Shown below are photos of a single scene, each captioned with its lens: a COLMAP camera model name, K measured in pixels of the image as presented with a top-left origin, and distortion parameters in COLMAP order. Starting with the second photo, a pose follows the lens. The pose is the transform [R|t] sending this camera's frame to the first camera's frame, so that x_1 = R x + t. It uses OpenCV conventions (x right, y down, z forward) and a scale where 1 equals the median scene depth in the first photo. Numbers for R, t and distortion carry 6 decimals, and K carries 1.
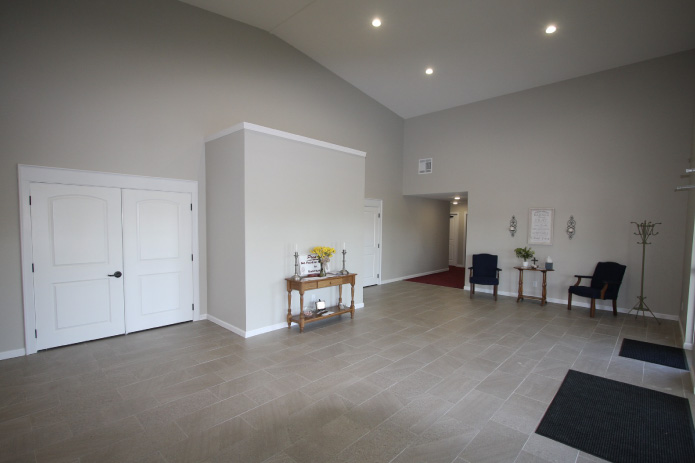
lens RADIAL K [[331.5, 0, 347.3], [0, 331.5, 240.6], [0, 0, 1]] dist [-0.001453, -0.000169]
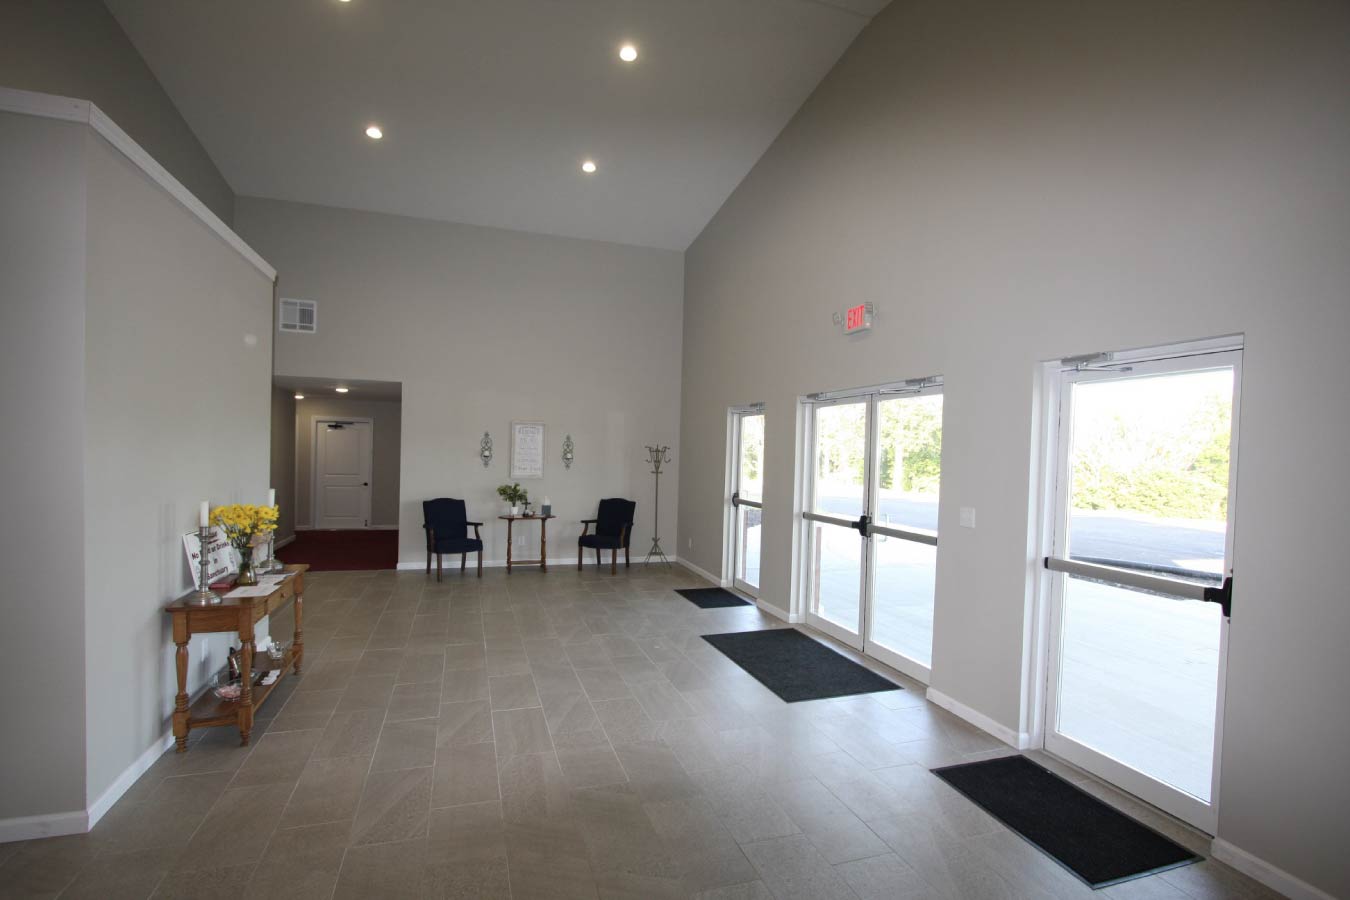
lens RADIAL K [[626.0, 0, 675.0], [0, 626.0, 450.0], [0, 0, 1]] dist [0.001085, 0.000229]
pose [[0.483863, 0.005738, 0.875125, -0.357150], [0.024533, 0.999497, -0.020119, -0.012072], [-0.874800, 0.031204, 0.483479, 0.174912]]
